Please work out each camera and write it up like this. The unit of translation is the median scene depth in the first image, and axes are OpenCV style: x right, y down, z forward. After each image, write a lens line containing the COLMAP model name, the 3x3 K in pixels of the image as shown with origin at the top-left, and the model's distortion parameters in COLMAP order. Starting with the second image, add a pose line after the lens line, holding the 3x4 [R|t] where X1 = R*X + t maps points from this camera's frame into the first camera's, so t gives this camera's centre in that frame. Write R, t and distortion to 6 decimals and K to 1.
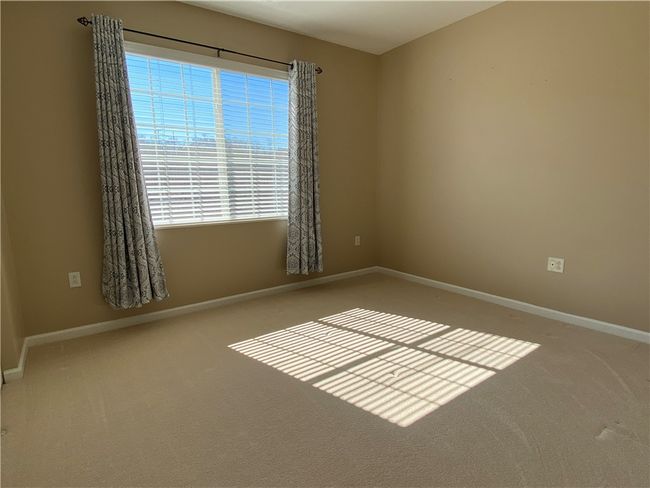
lens RADIAL K [[344.4, 0, 325.0], [0, 344.4, 244.0], [0, 0, 1]] dist [0.034270, -0.000067]
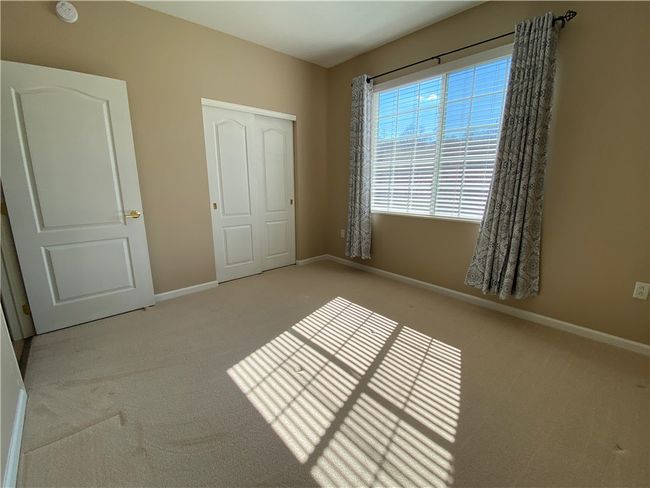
lens RADIAL K [[282.7, 0, 325.0], [0, 282.7, 244.0], [0, 0, 1]] dist [-0.002026, -0.000340]
pose [[0.102370, 0.227108, -0.968474, 0.675962], [-0.170661, 0.963164, 0.207824, -0.128500], [0.979998, 0.144006, 0.137357, 0.647733]]
